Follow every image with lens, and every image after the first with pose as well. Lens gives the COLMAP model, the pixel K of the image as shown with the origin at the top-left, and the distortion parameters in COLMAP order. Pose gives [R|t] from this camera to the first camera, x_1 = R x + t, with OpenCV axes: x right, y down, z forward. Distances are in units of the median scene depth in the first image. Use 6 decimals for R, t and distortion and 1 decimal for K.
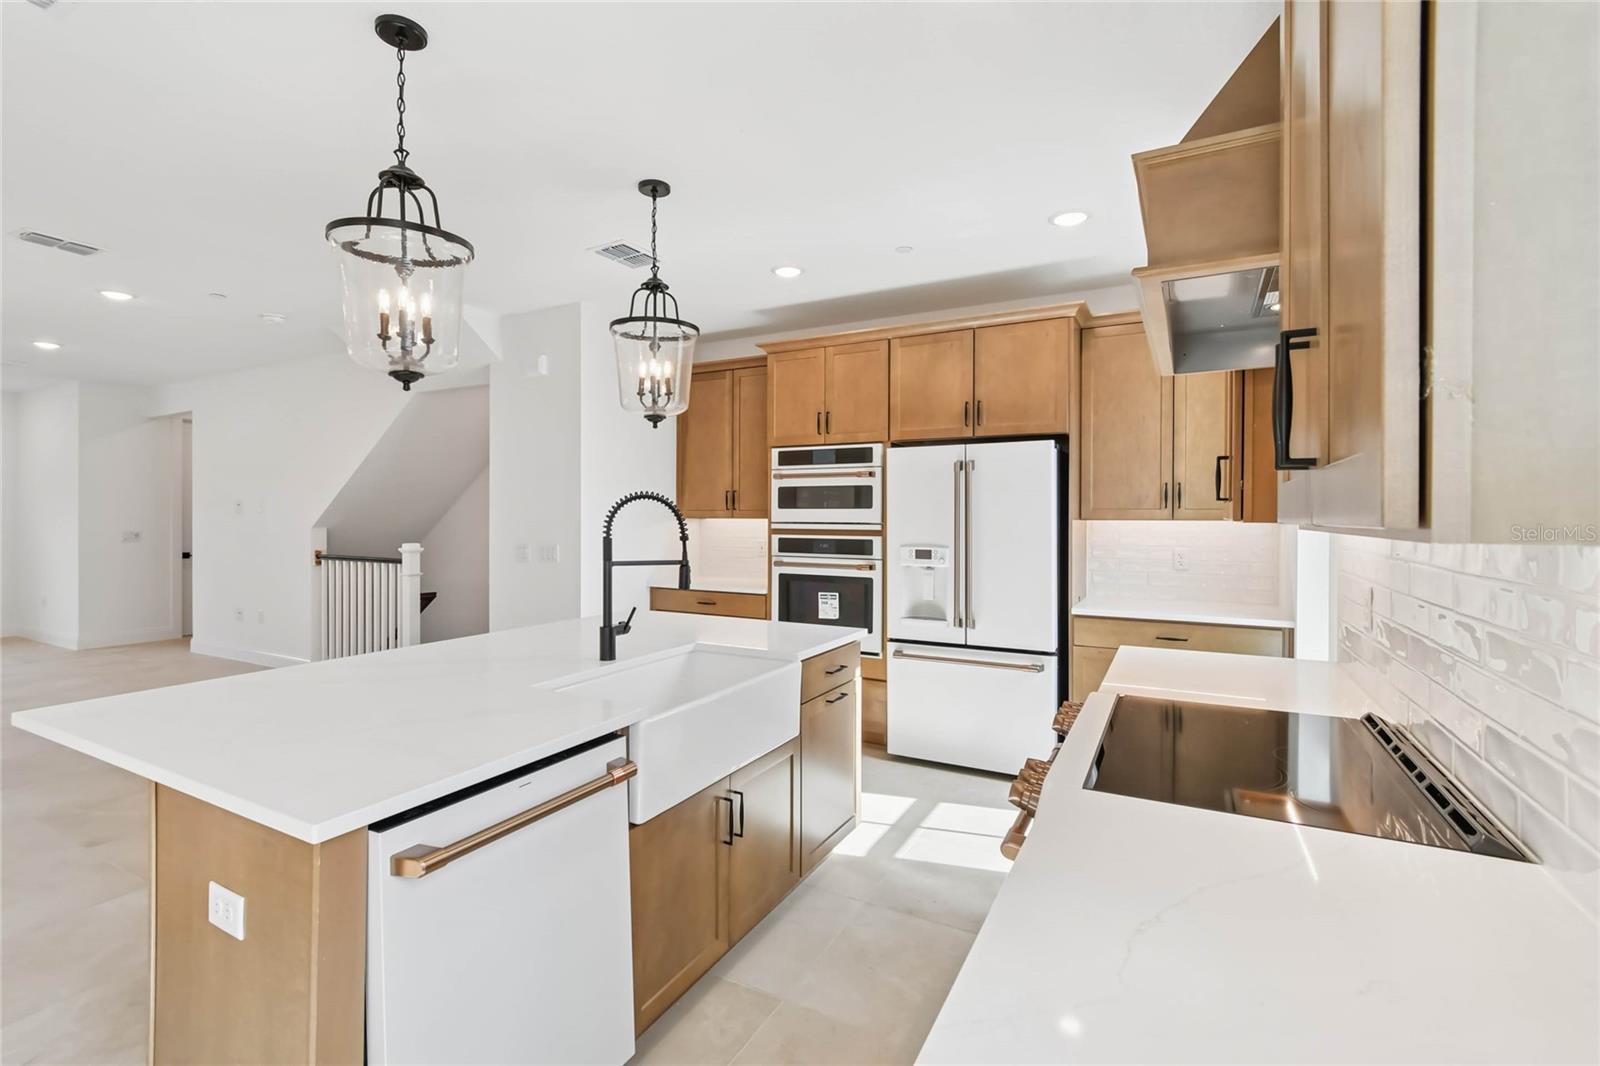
lens RADIAL K [[714.1, 0, 790.5], [0, 714.1, 517.7], [0, 0, 1]] dist [-0.003900, -0.001208]
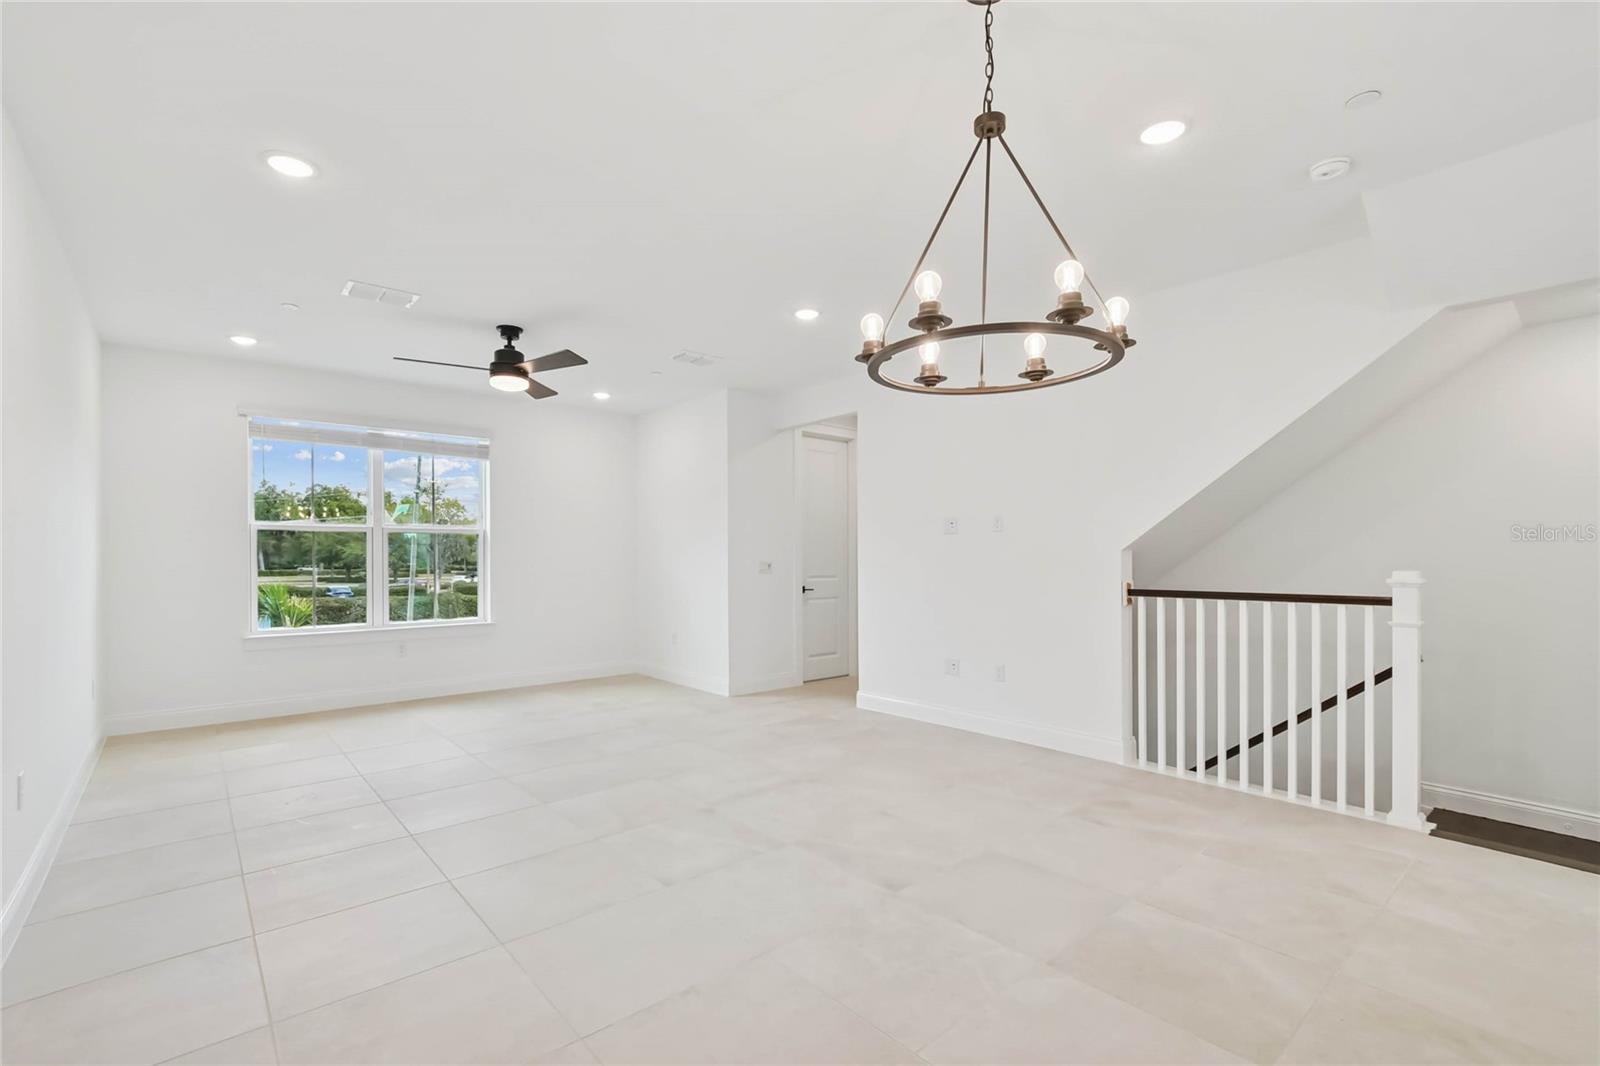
lens RADIAL K [[714.1, 0, 799.4], [0, 714.1, 572.7], [0, 0, 1]] dist [-0.003900, -0.001208]
pose [[0.934948, 0.001160, -0.354783, -0.694290], [0.005508, 0.999827, 0.017784, 0.021394], [0.354742, -0.018582, 0.934780, 0.239482]]
